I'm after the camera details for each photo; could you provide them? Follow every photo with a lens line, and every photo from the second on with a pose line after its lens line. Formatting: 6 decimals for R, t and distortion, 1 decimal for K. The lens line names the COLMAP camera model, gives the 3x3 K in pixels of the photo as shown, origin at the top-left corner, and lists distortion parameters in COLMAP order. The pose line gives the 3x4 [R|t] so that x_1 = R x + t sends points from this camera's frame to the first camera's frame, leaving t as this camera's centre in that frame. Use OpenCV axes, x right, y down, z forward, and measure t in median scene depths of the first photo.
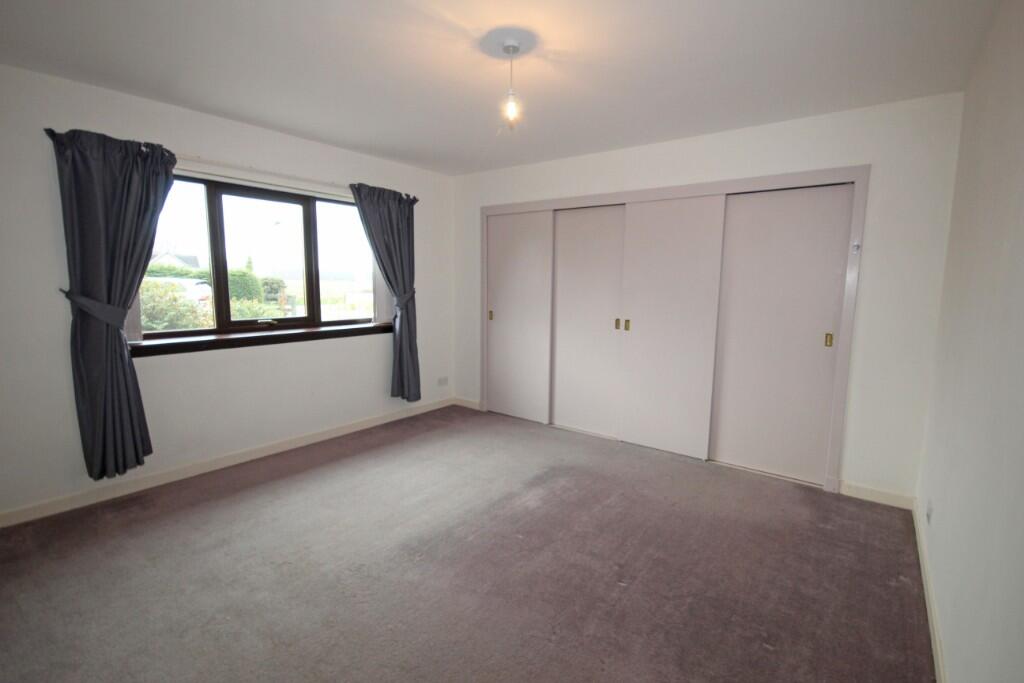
lens RADIAL K [[474.6, 0, 512.9], [0, 474.6, 341.8], [0, 0, 1]] dist [0.002665, 0.000317]
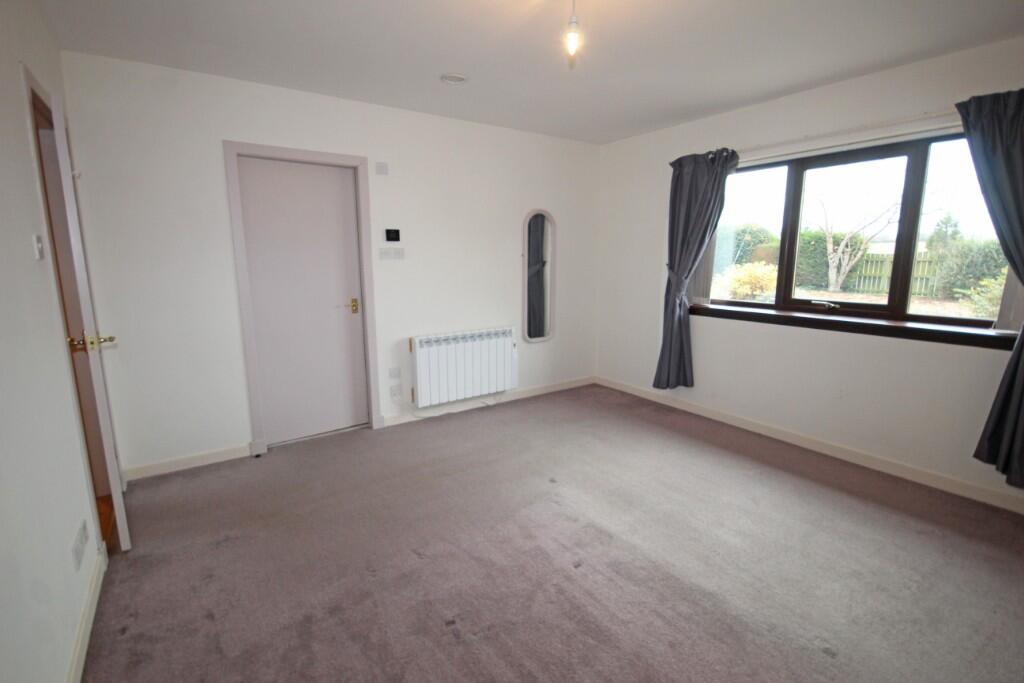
lens RADIAL K [[474.6, 0, 513.1], [0, 474.6, 342.5], [0, 0, 1]] dist [0.002665, 0.000317]
pose [[-0.292615, 0.160452, -0.942673, 0.537459], [-0.123207, 0.971278, 0.203565, -0.085885], [0.948260, 0.175710, -0.264441, 0.726032]]
